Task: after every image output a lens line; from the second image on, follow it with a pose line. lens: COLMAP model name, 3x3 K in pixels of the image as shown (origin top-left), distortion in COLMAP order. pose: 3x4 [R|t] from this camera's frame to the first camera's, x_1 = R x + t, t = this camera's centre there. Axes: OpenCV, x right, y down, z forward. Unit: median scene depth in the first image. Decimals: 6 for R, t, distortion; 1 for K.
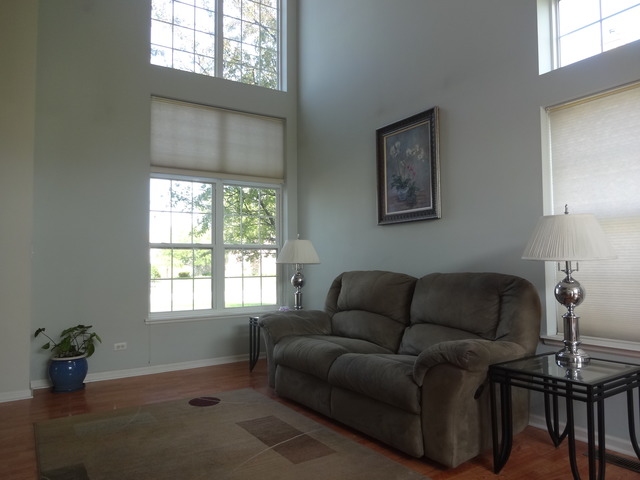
lens RADIAL K [[465.2, 0, 321.5], [0, 465.2, 236.9], [0, 0, 1]] dist [-0.019292, -0.003811]
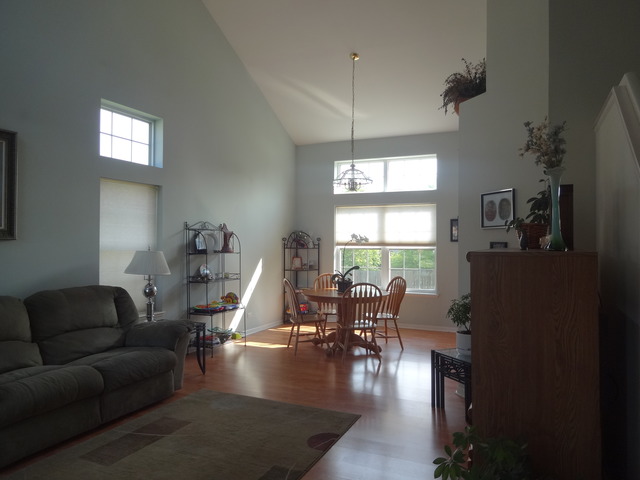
lens RADIAL K [[465.2, 0, 320.9], [0, 465.2, 241.1], [0, 0, 1]] dist [-0.019292, -0.003811]
pose [[-0.545153, 0.018043, 0.838142, -1.258098], [-0.042031, 0.997923, -0.048820, -0.018744], [-0.837282, -0.061842, -0.543262, 1.238407]]
